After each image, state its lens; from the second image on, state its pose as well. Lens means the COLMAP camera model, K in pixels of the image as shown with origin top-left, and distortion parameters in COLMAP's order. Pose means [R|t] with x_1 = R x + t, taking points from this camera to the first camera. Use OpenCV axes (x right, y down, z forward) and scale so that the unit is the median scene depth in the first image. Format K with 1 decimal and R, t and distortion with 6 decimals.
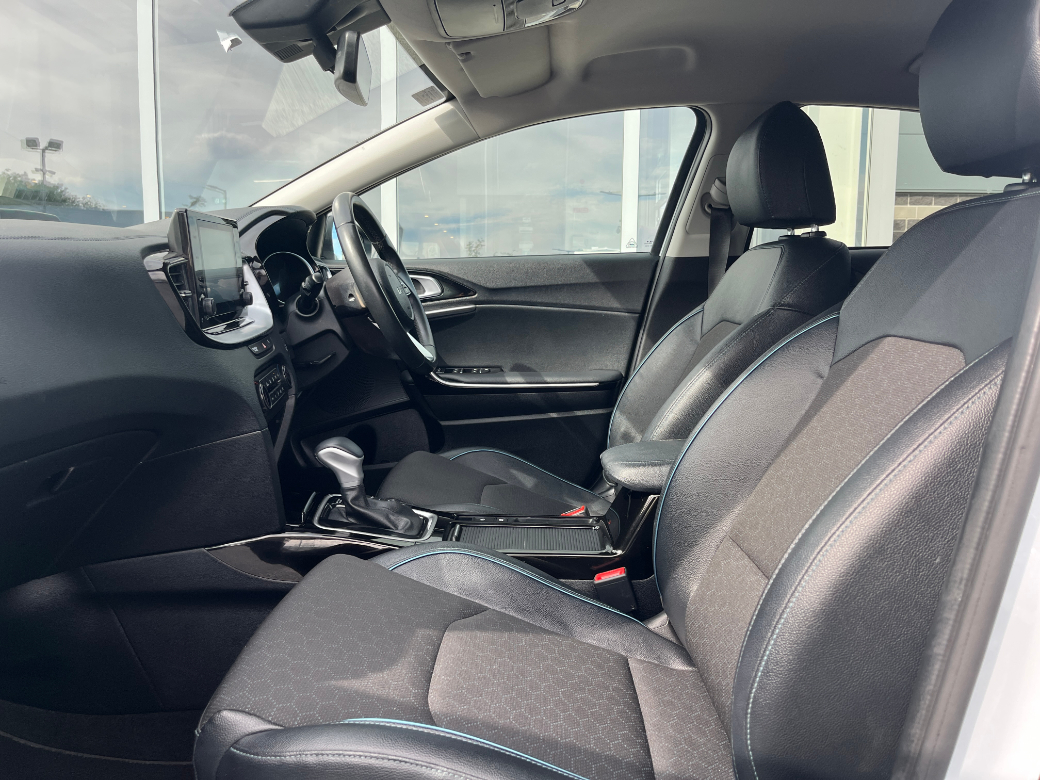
lens RADIAL K [[770.9, 0, 520.7], [0, 770.9, 390.8], [0, 0, 1]] dist [0.036091, -0.037090]
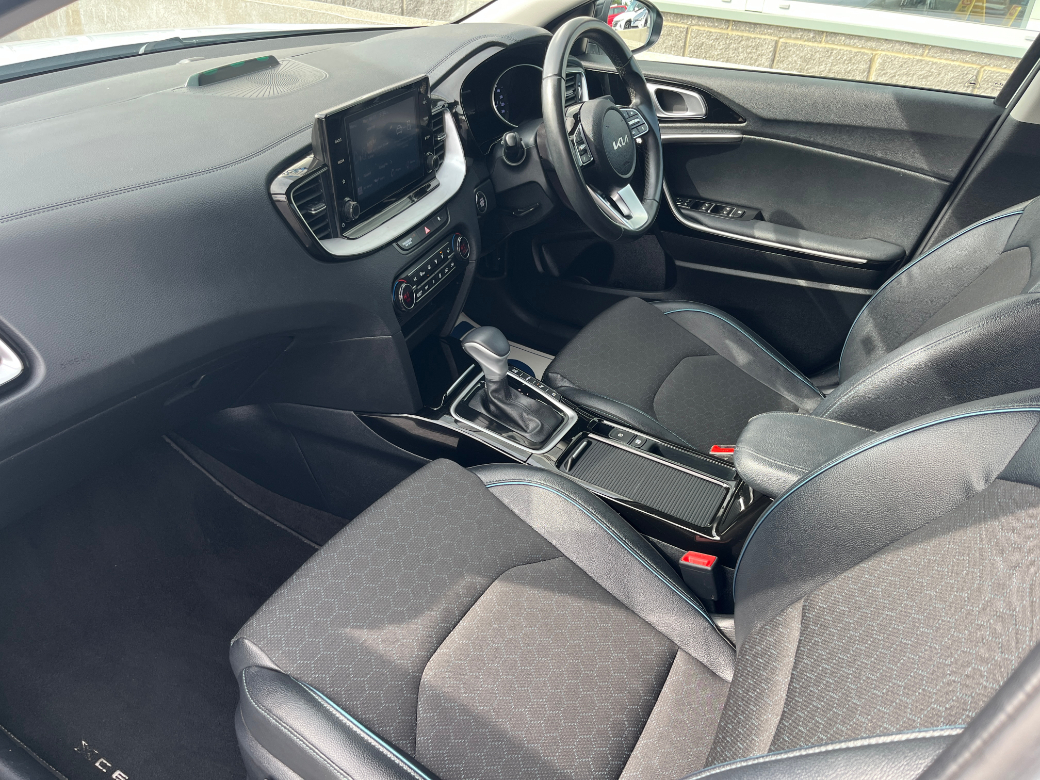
lens RADIAL K [[770.9, 0, 519.9], [0, 770.9, 392.6], [0, 0, 1]] dist [0.036091, -0.037090]
pose [[0.882638, 0.285136, -0.373694, 0.132193], [-0.119187, 0.904782, 0.408857, -0.187068], [0.454692, -0.316333, 0.832580, 0.105723]]
